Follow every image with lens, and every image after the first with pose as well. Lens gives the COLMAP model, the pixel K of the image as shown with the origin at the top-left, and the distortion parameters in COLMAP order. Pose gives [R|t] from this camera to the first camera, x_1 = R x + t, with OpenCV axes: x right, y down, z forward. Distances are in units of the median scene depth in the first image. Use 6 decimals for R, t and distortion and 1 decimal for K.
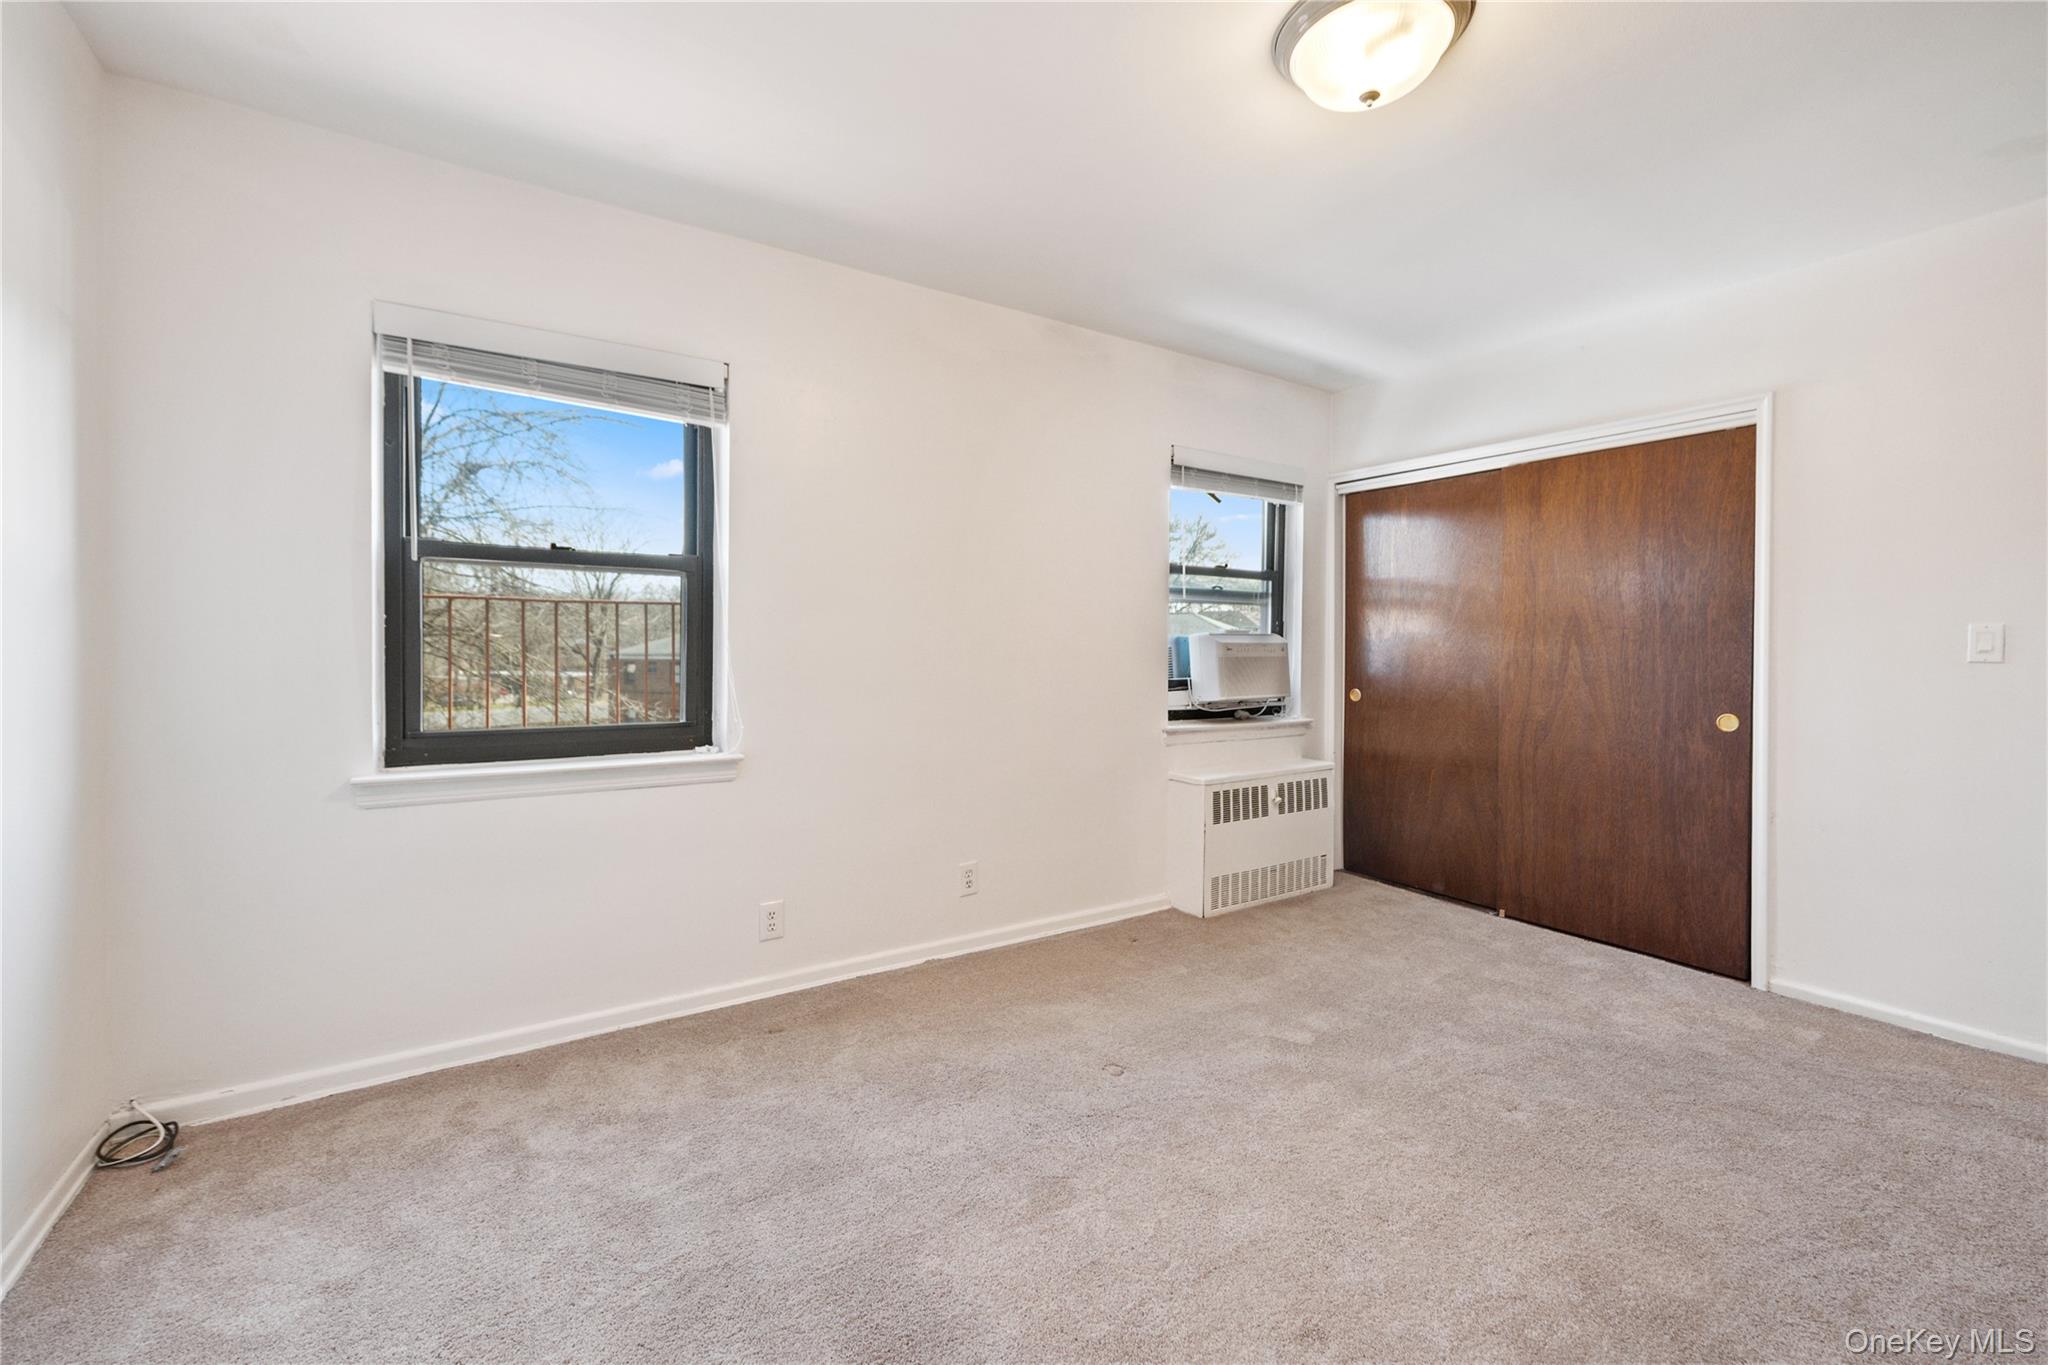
lens RADIAL K [[839.8, 0, 1018.4], [0, 839.8, 650.3], [0, 0, 1]] dist [-0.000876, -0.000022]
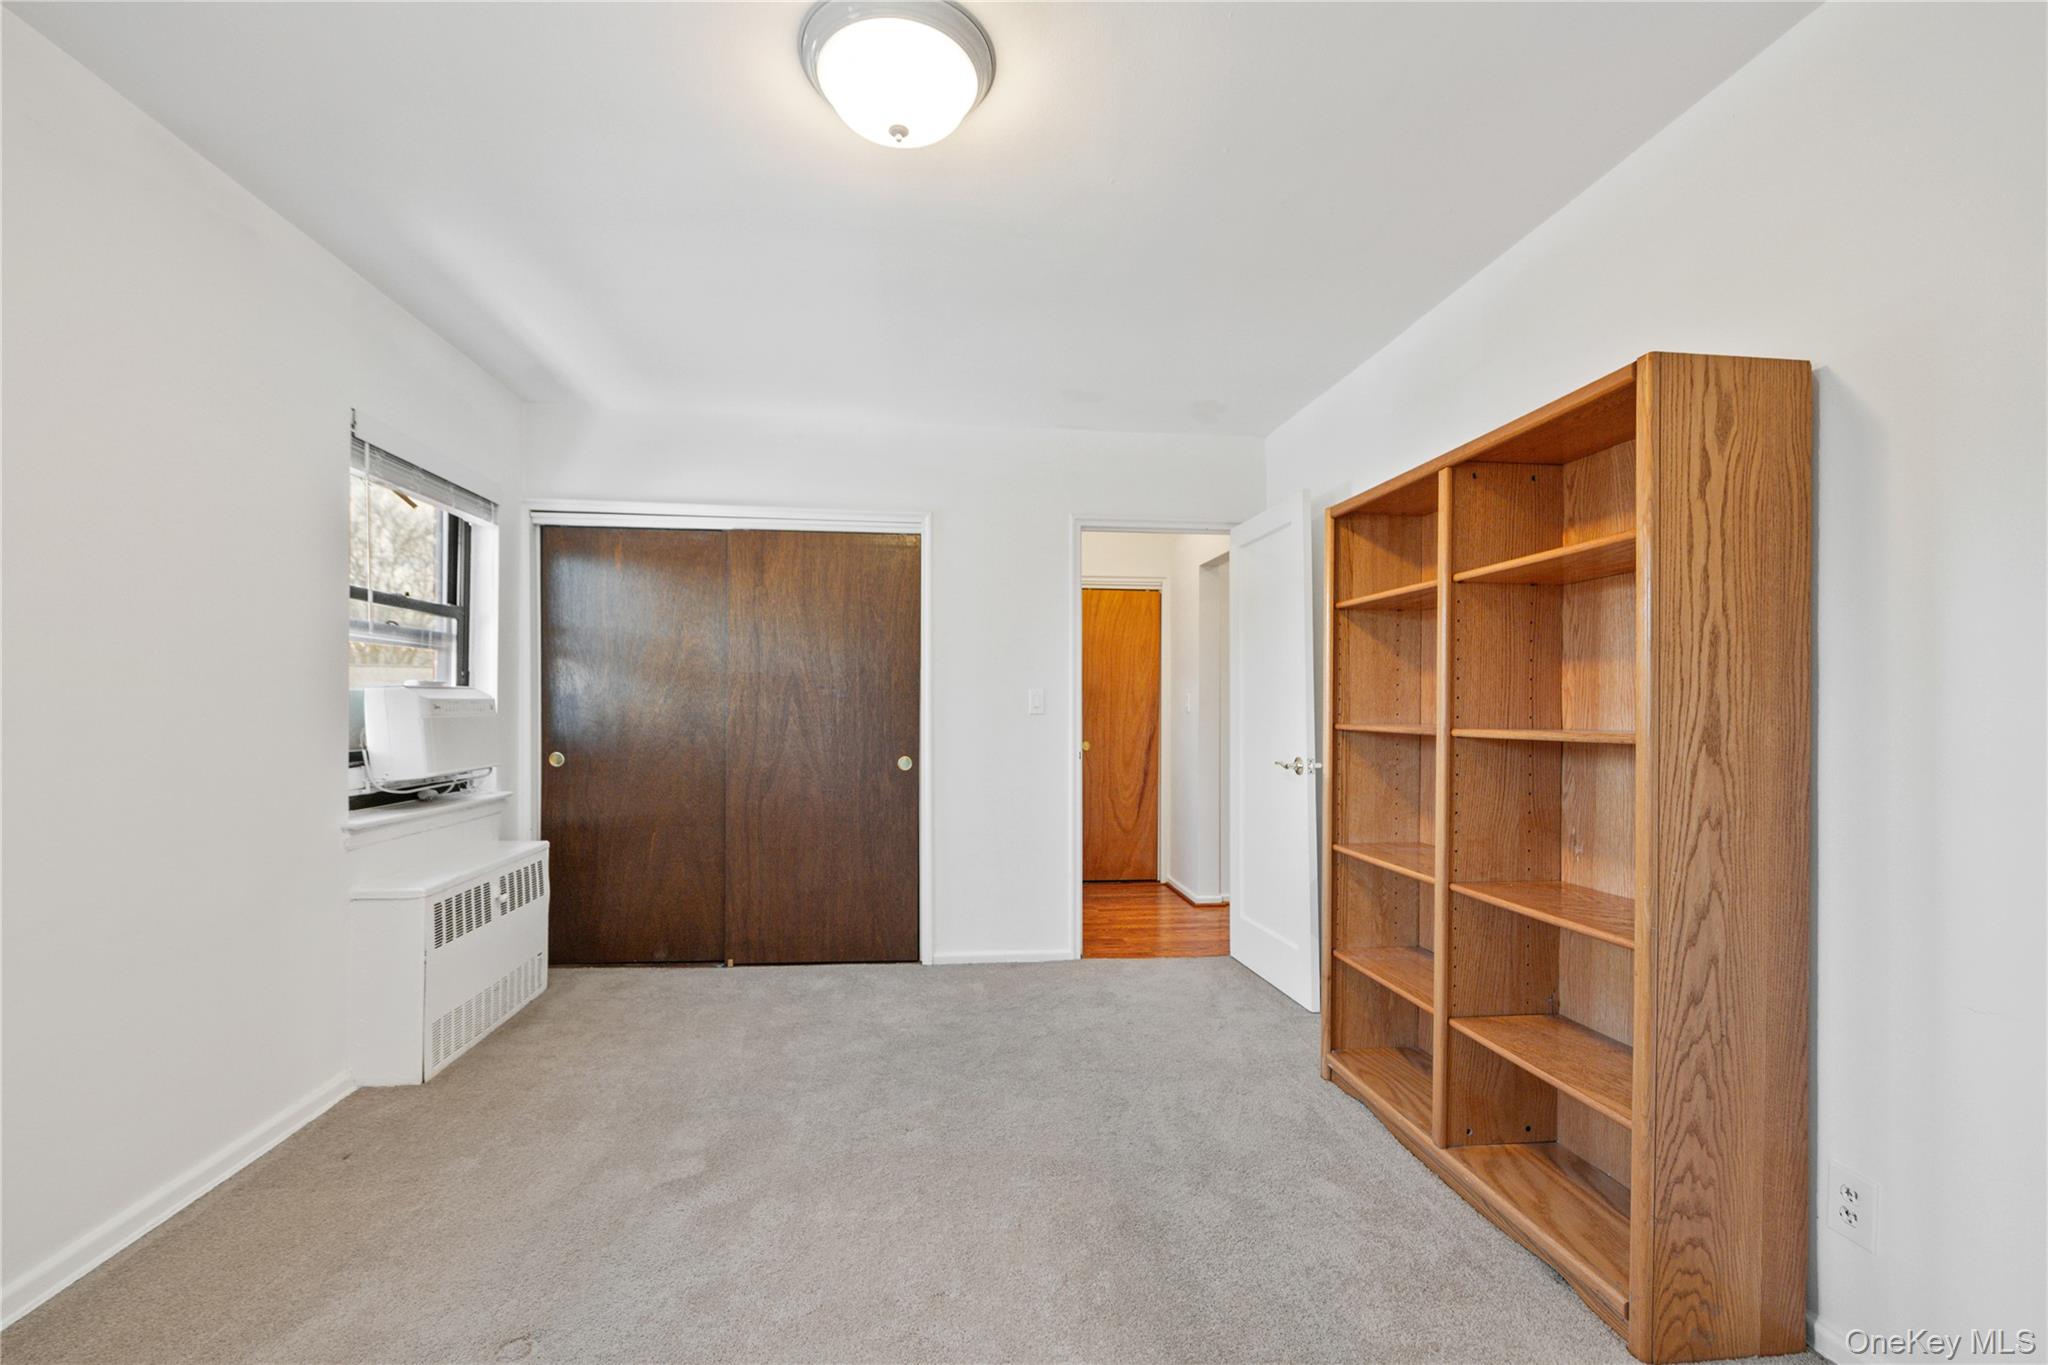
lens RADIAL K [[845.4, 0, 1003.9], [0, 845.4, 701.4], [0, 0, 1]] dist [-0.000068, 0.000079]
pose [[0.459169, 0.001907, 0.888347, -0.184232], [0.002009, 0.999993, -0.003185, -0.003040], [-0.888347, 0.003247, 0.459162, 0.219252]]
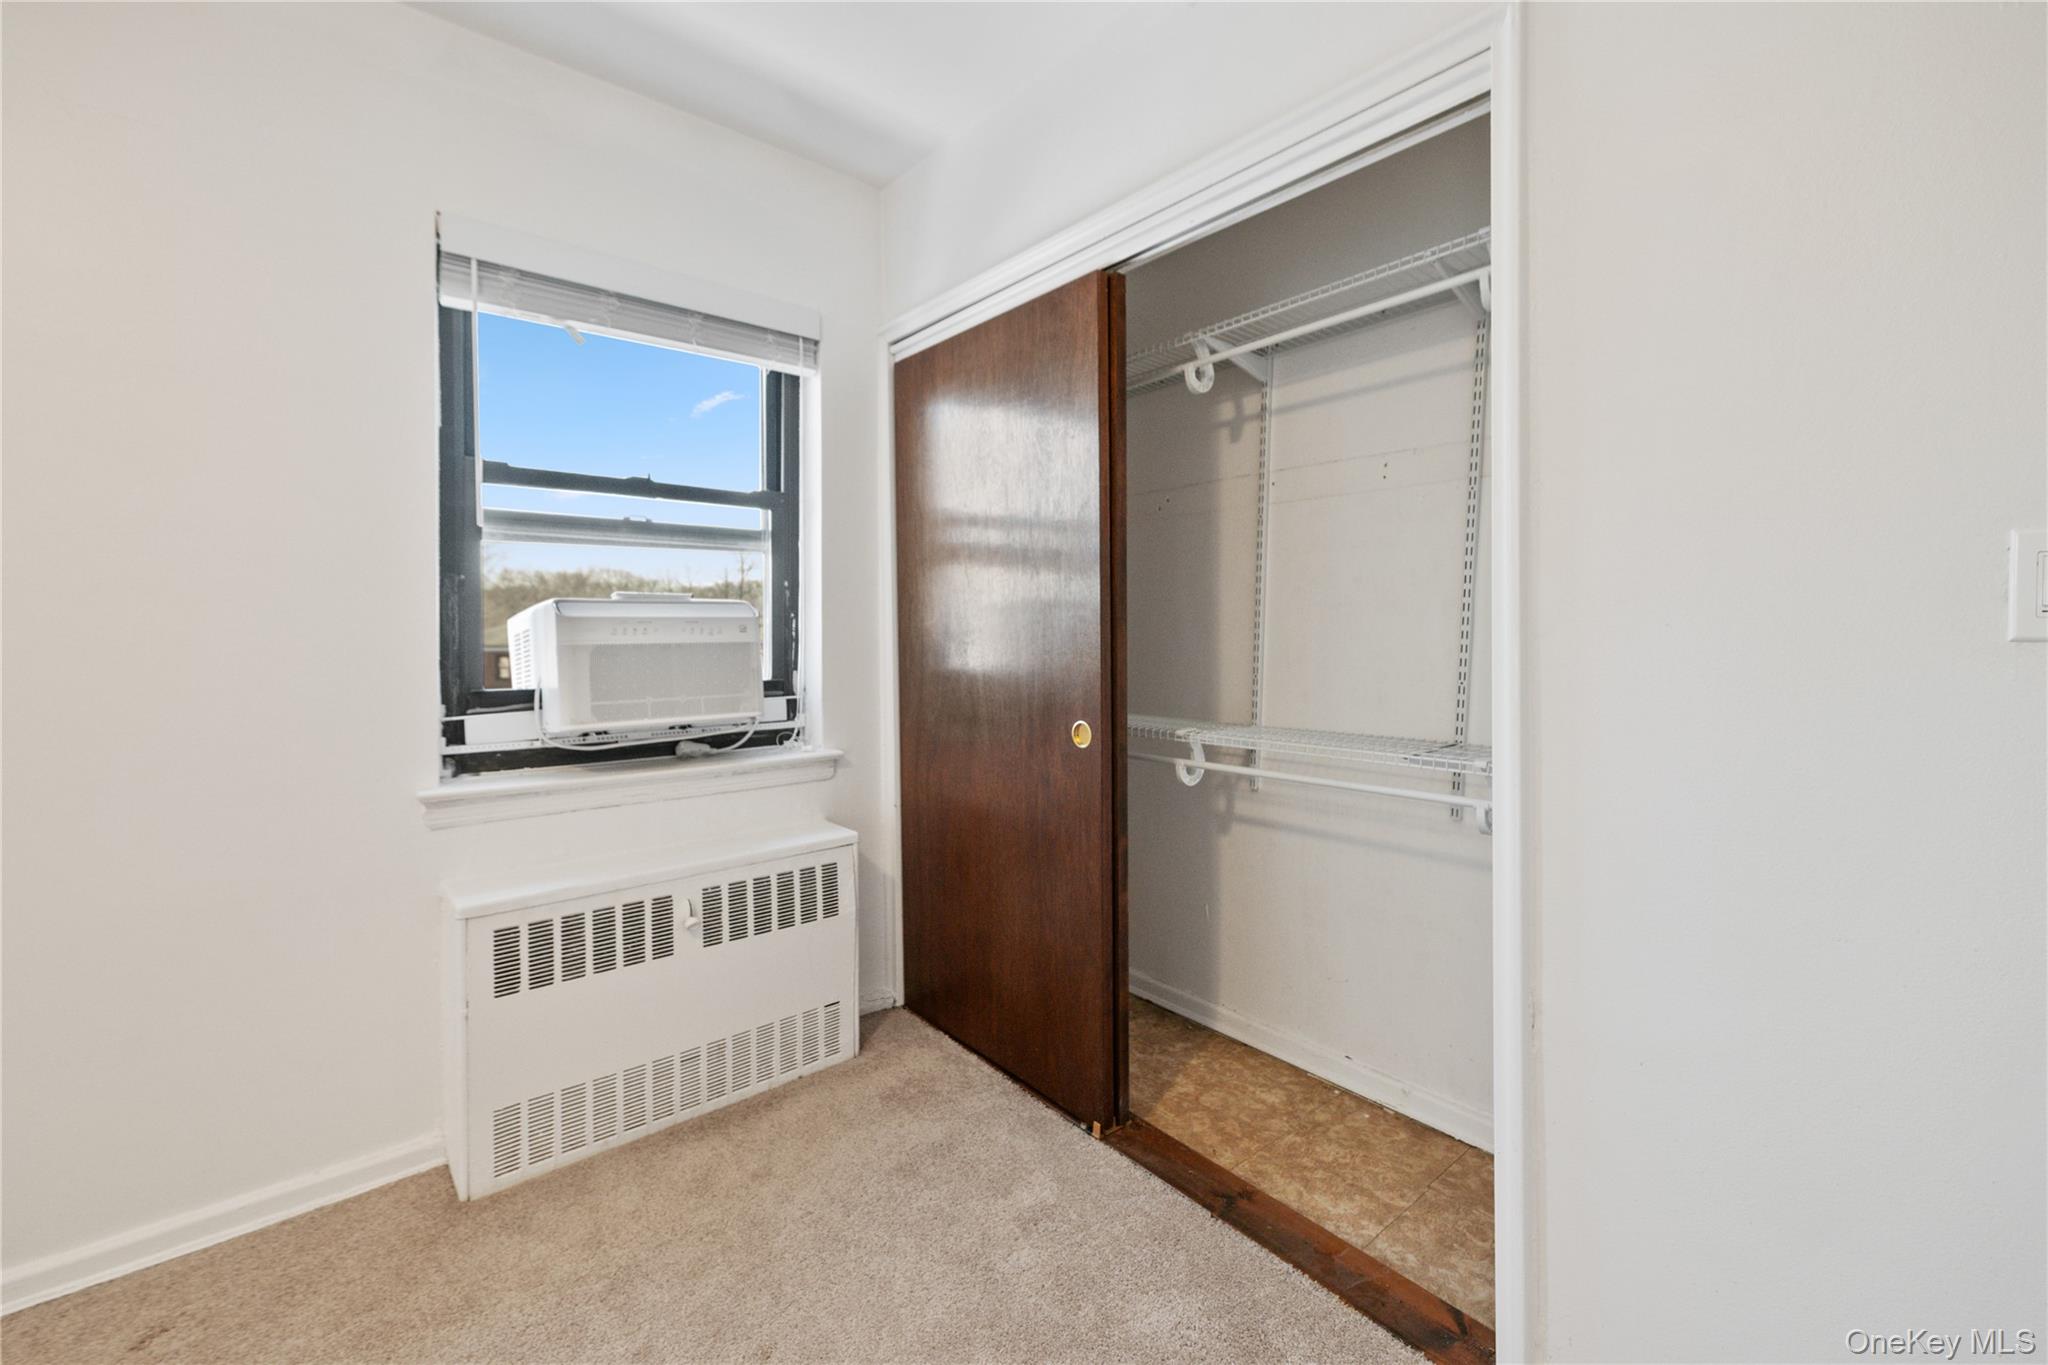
lens RADIAL K [[839.8, 0, 1018.4], [0, 839.8, 650.3], [0, 0, 1]] dist [-0.000876, -0.000022]
pose [[0.992353, -0.016991, 0.122259, 0.454378], [0.015673, 0.999808, 0.011729, 0.009467], [-0.122435, -0.009723, 0.992429, 0.477050]]
